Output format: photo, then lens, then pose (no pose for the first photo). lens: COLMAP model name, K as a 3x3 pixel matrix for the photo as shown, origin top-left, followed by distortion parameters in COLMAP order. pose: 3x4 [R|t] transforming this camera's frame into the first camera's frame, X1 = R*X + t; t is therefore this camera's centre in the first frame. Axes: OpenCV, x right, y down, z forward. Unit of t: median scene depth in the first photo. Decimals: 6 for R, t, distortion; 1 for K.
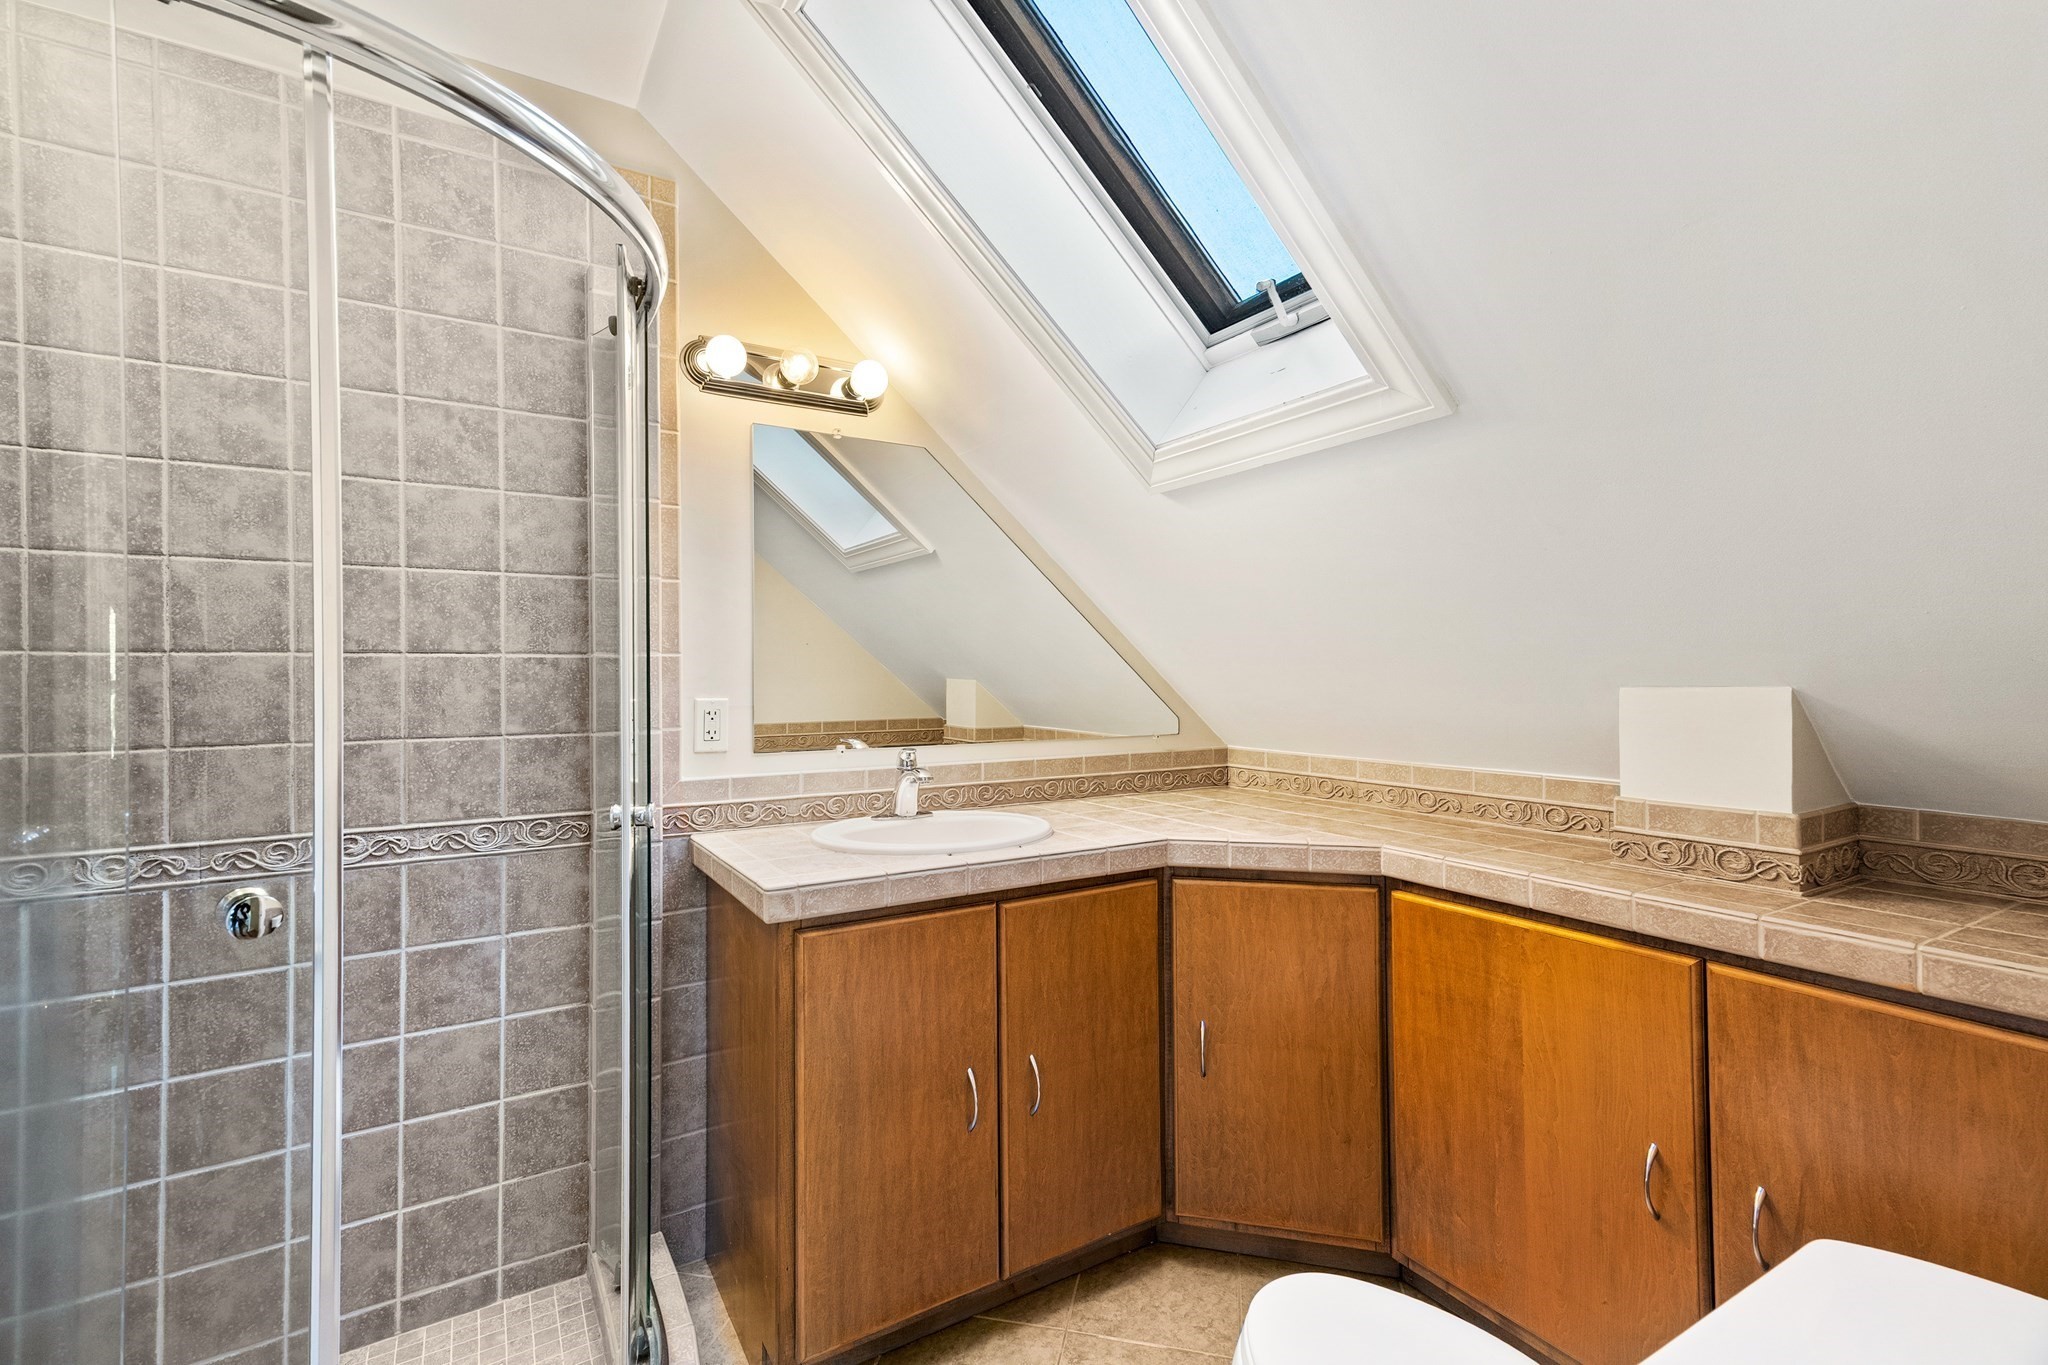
lens RADIAL K [[922.5, 0, 1018.8], [0, 922.5, 674.1], [0, 0, 1]] dist [0.024675, 0.002197]
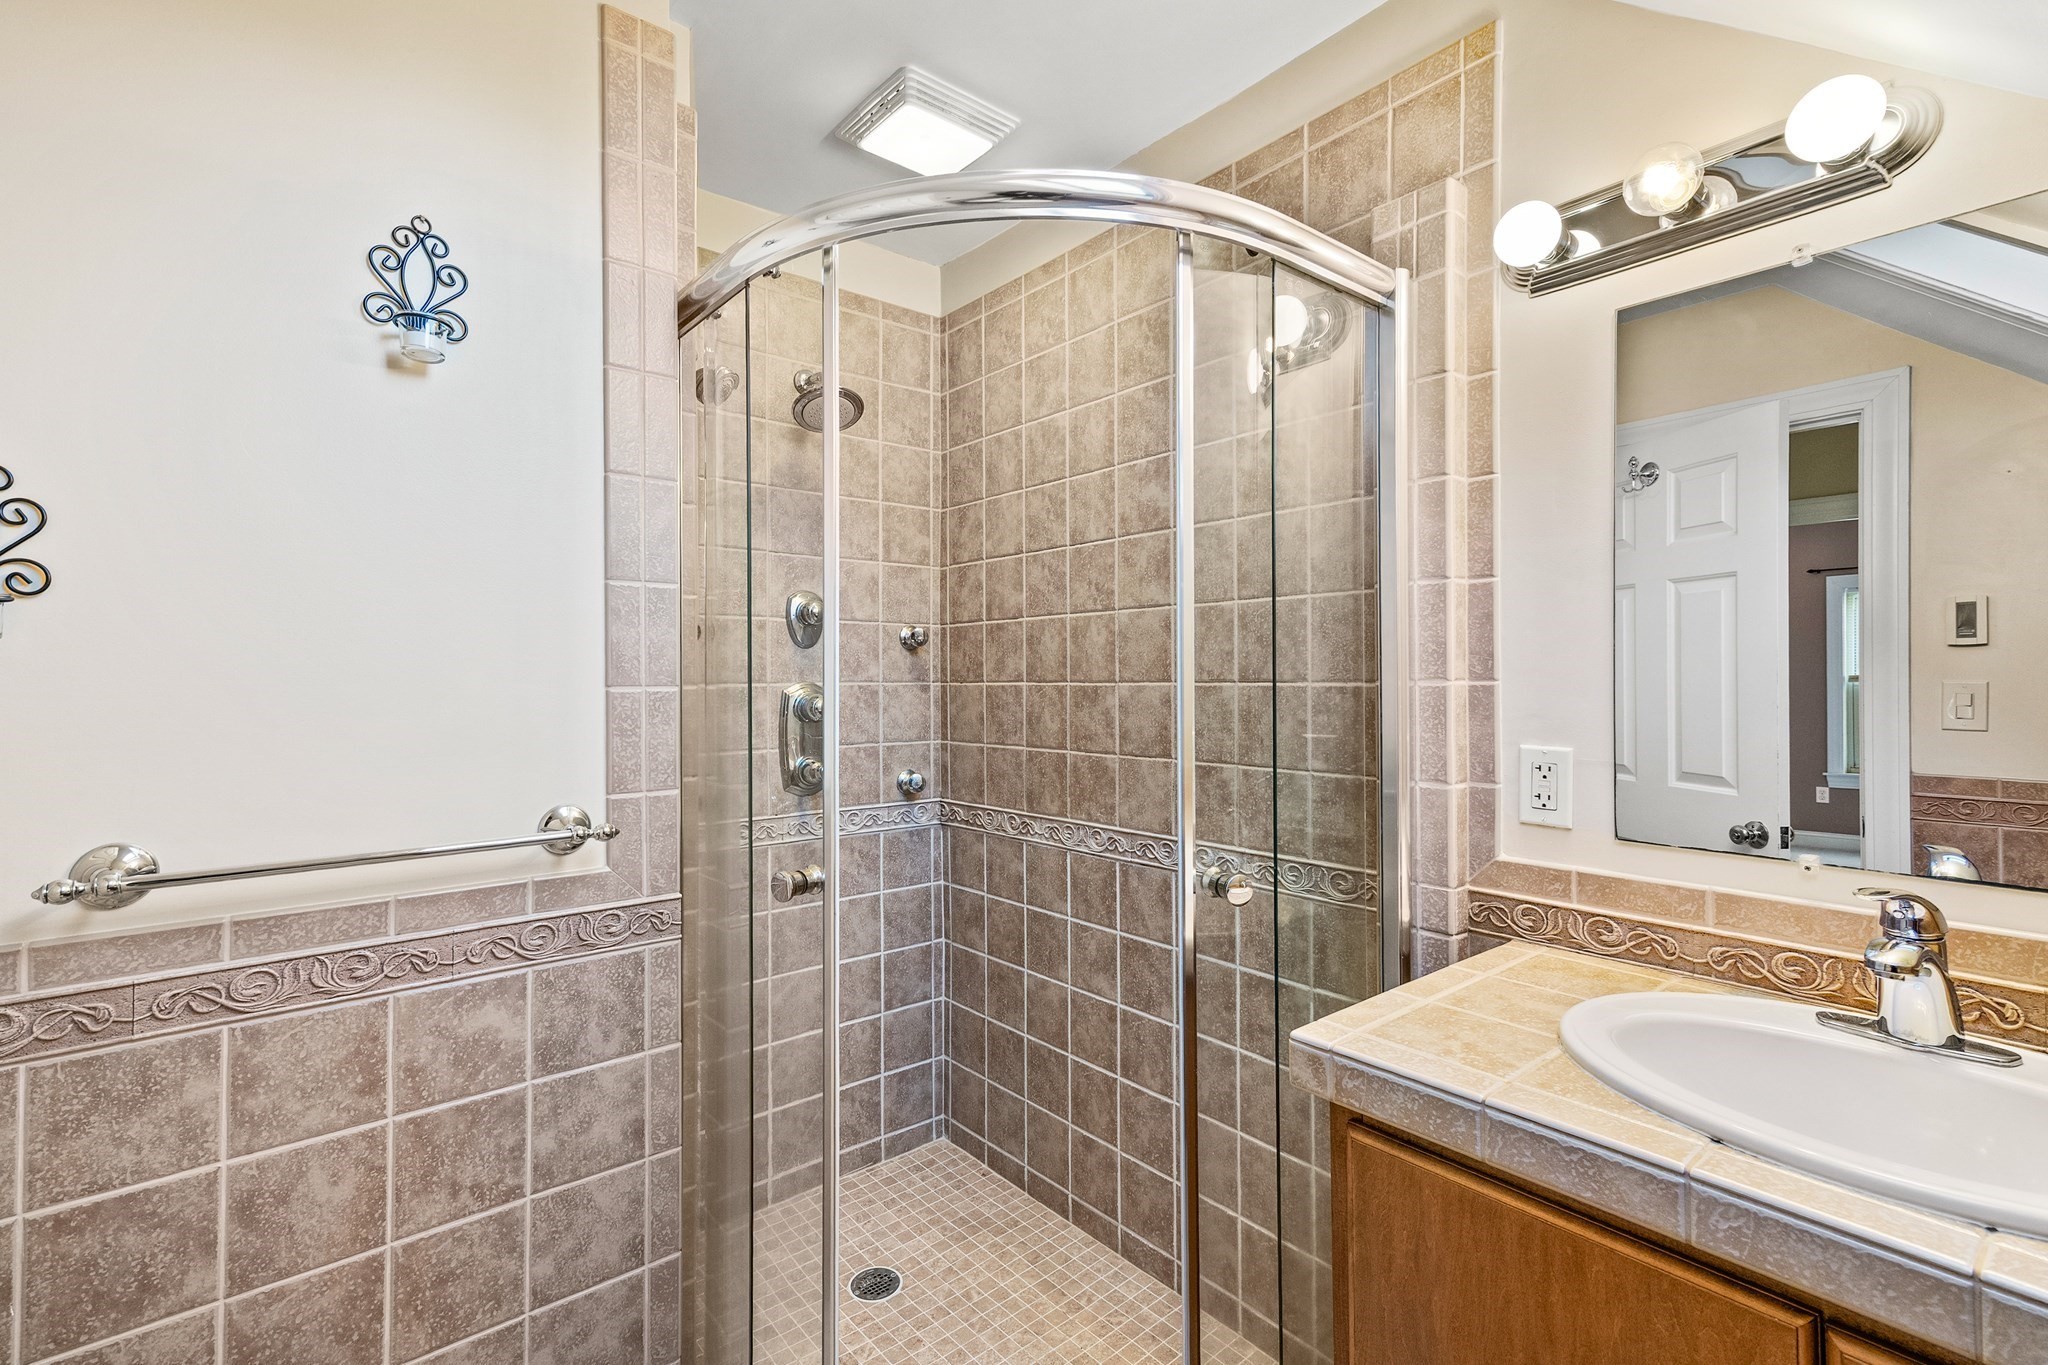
lens RADIAL K [[922.5, 0, 1021.0], [0, 922.5, 678.2], [0, 0, 1]] dist [0.024675, 0.002197]
pose [[0.148958, 0.002794, -0.988840, 0.326964], [-0.000470, 0.999996, 0.002754, -0.029689], [0.988843, 0.000055, 0.148959, 0.604766]]
